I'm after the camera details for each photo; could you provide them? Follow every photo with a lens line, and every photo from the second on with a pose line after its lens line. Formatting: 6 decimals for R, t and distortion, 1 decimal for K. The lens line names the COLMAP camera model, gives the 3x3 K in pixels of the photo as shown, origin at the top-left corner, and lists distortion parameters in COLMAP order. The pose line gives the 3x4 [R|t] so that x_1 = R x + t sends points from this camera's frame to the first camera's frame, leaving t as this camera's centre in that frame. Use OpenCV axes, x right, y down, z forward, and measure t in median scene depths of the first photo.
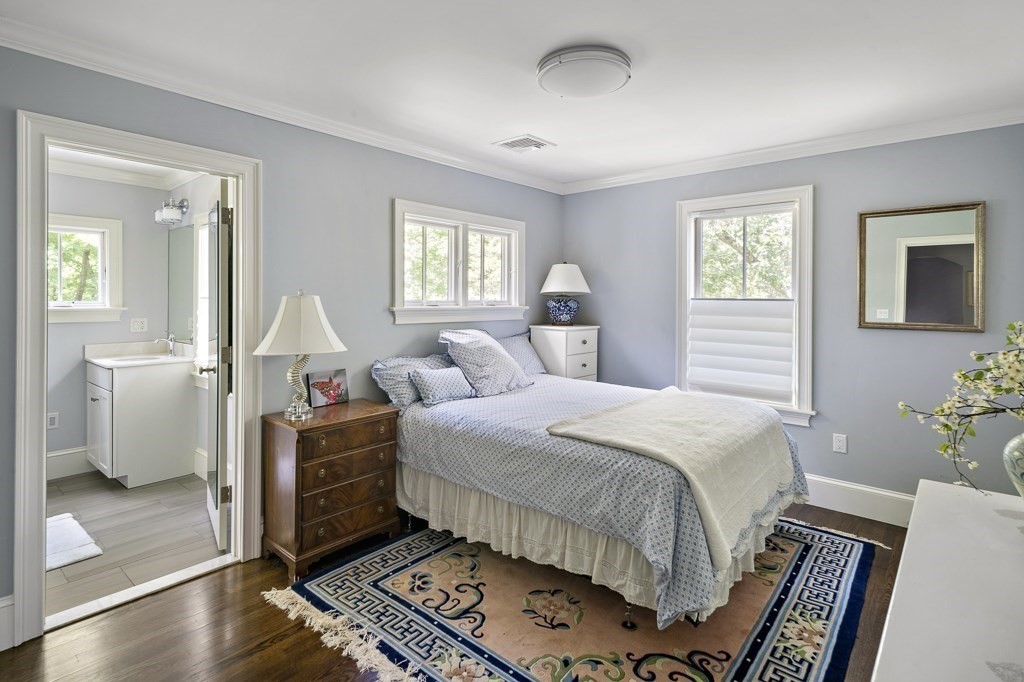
lens RADIAL K [[503.7, 0, 512.7], [0, 503.7, 302.0], [0, 0, 1]] dist [0.002317, 0.000222]
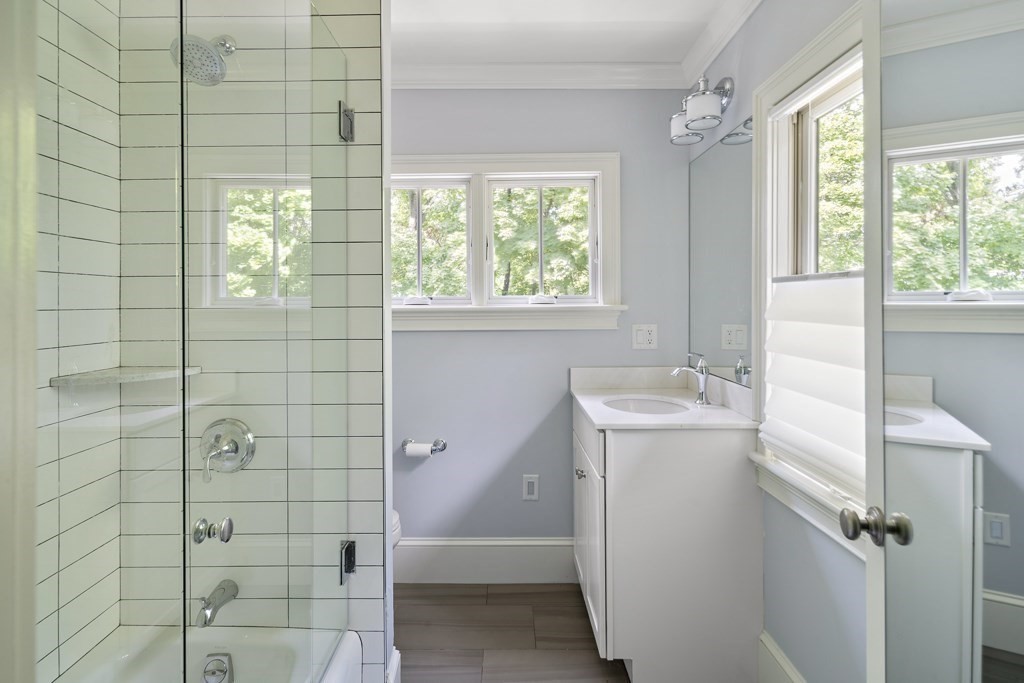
lens RADIAL K [[503.7, 0, 512.7], [0, 503.7, 302.5], [0, 0, 1]] dist [0.002317, 0.000222]
pose [[0.646952, -0.008266, -0.762486, -0.469488], [0.002496, 0.999959, -0.008722, 0.013811], [0.762527, 0.003739, 0.646946, 0.604182]]
